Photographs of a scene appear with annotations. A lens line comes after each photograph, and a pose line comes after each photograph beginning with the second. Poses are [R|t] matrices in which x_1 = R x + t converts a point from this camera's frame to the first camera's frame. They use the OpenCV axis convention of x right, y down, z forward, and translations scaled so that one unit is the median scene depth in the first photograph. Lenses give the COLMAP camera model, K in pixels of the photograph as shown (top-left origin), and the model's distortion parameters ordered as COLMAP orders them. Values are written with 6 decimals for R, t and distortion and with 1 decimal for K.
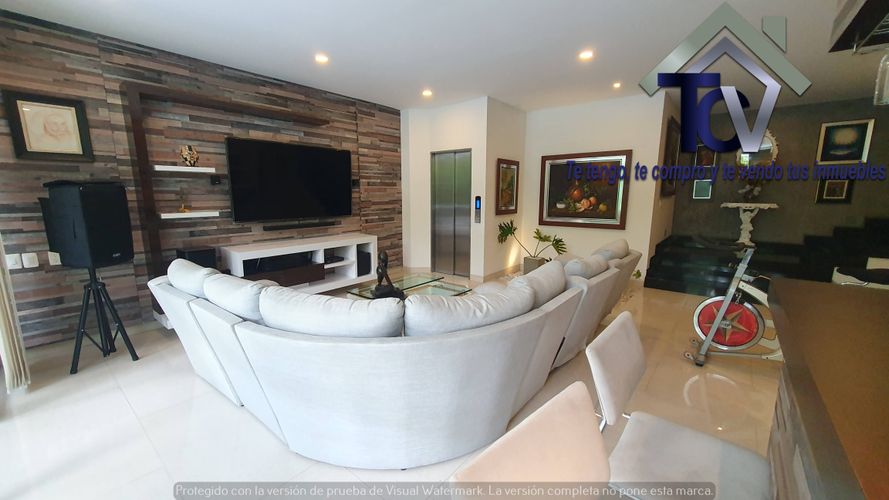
lens RADIAL K [[352.6, 0, 430.3], [0, 352.6, 254.0], [0, 0, 1]] dist [-0.001898, -0.000311]
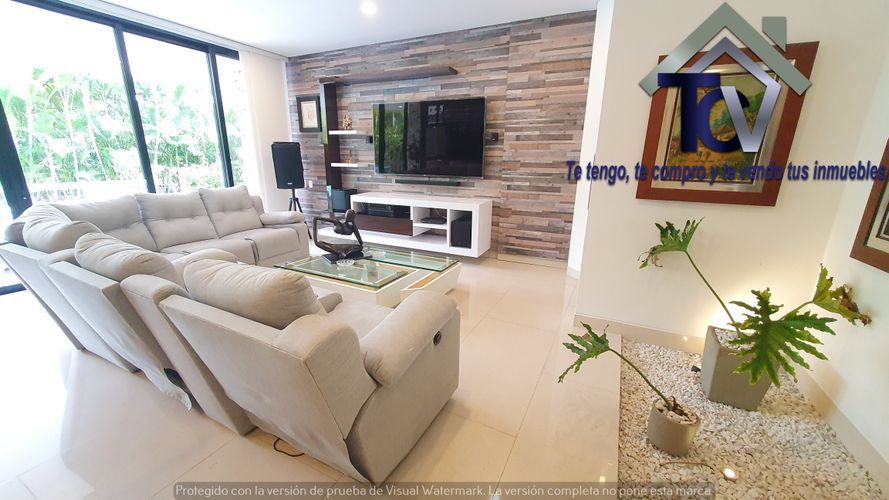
lens RADIAL K [[352.6, 0, 430.3], [0, 352.6, 254.0], [0, 0, 1]] dist [-0.001898, -0.000311]
pose [[0.218109, 0.276068, -0.936064, 0.685104], [-0.170314, 0.955204, 0.242029, -0.137442], [0.960948, 0.106636, 0.255357, 0.798839]]
